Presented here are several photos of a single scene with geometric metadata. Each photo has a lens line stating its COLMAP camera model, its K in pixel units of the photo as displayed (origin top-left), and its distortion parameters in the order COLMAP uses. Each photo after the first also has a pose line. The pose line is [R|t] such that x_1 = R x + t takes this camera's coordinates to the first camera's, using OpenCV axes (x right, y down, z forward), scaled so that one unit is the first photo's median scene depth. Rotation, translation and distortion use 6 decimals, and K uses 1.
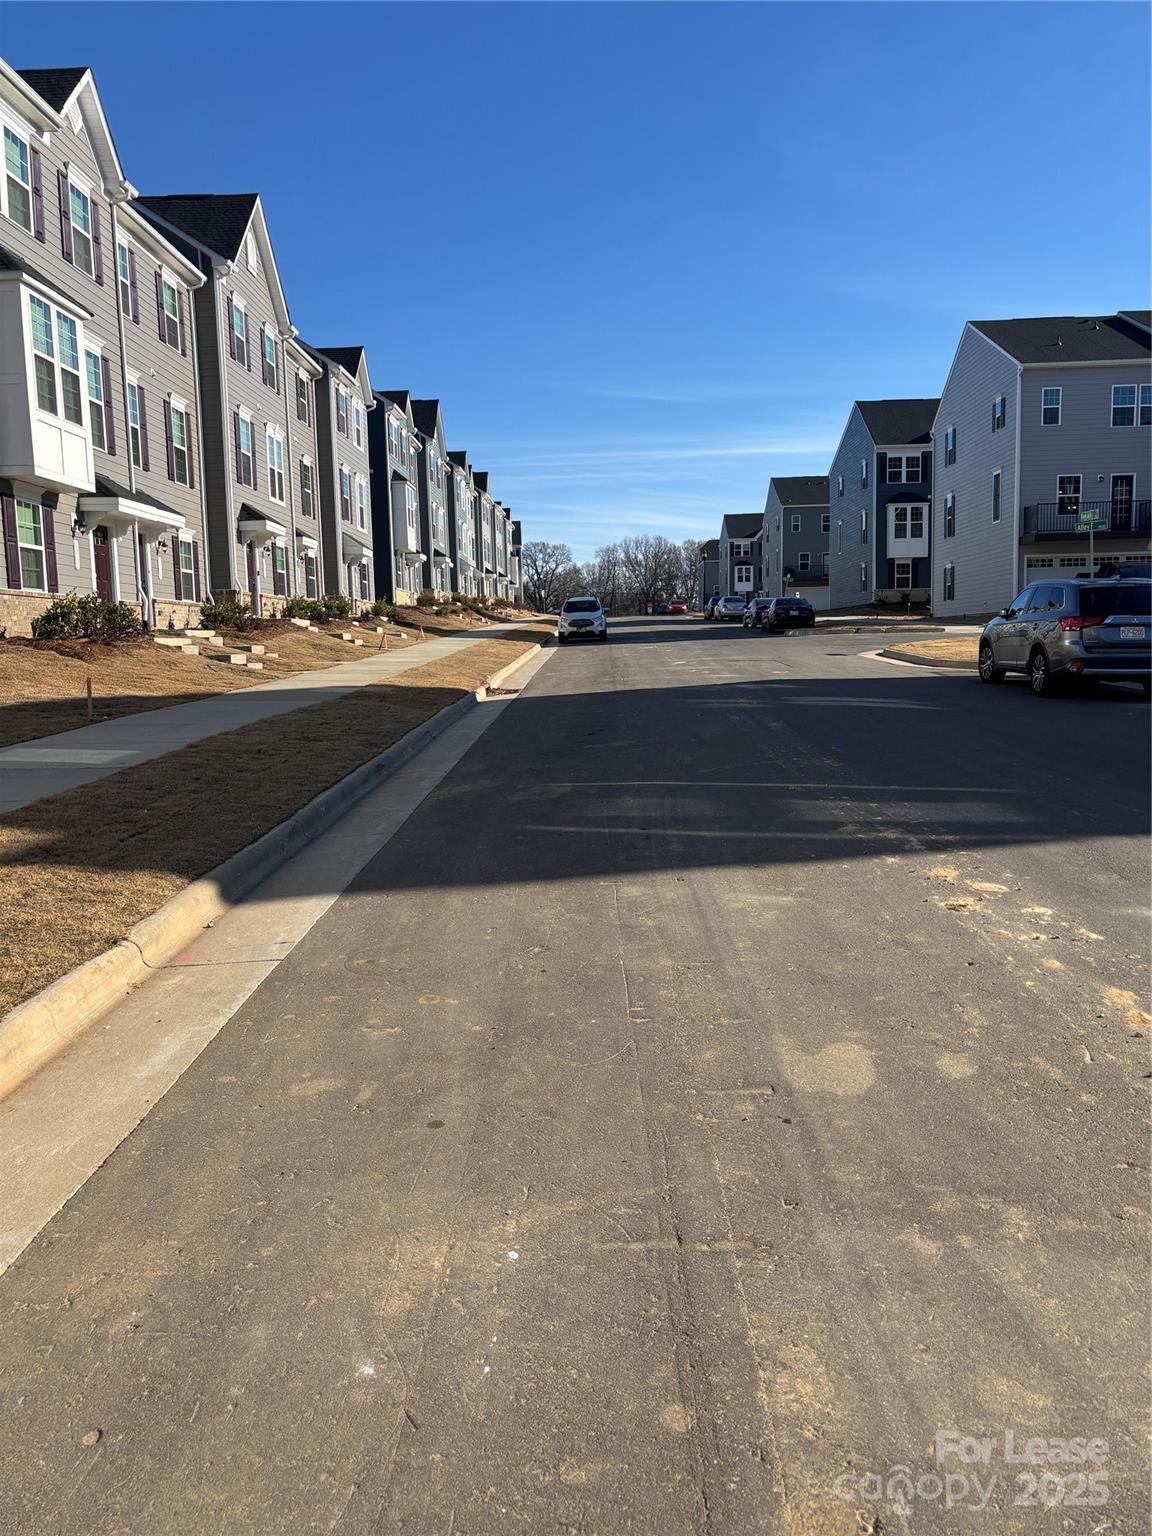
lens RADIAL K [[1153.4, 0, 577.1], [0, 1153.4, 759.6], [0, 0, 1]] dist [0.063074, -0.072472]
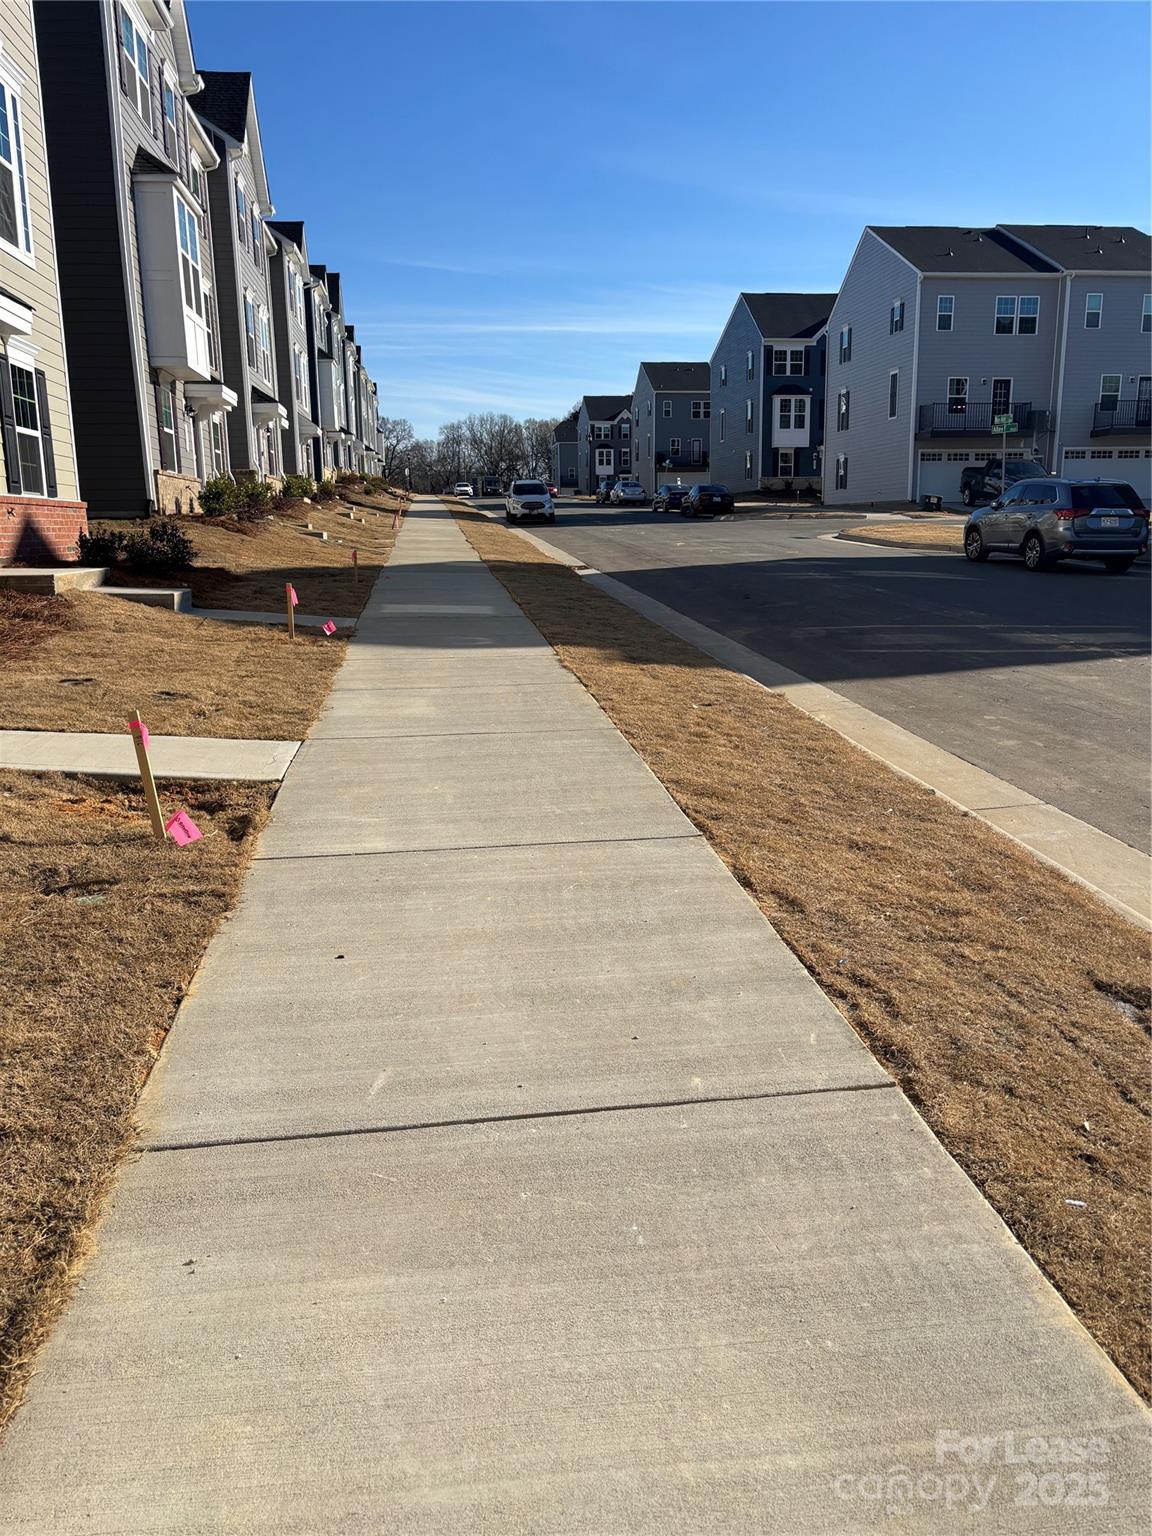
lens RADIAL K [[1153.4, 0, 576.1], [0, 1153.4, 773.5], [0, 0, 1]] dist [0.063074, -0.072472]
pose [[0.987668, -0.020770, 0.155176, -0.091667], [0.003381, 0.993759, 0.111495, 0.006977], [-0.156524, -0.109595, 0.981575, -0.065839]]
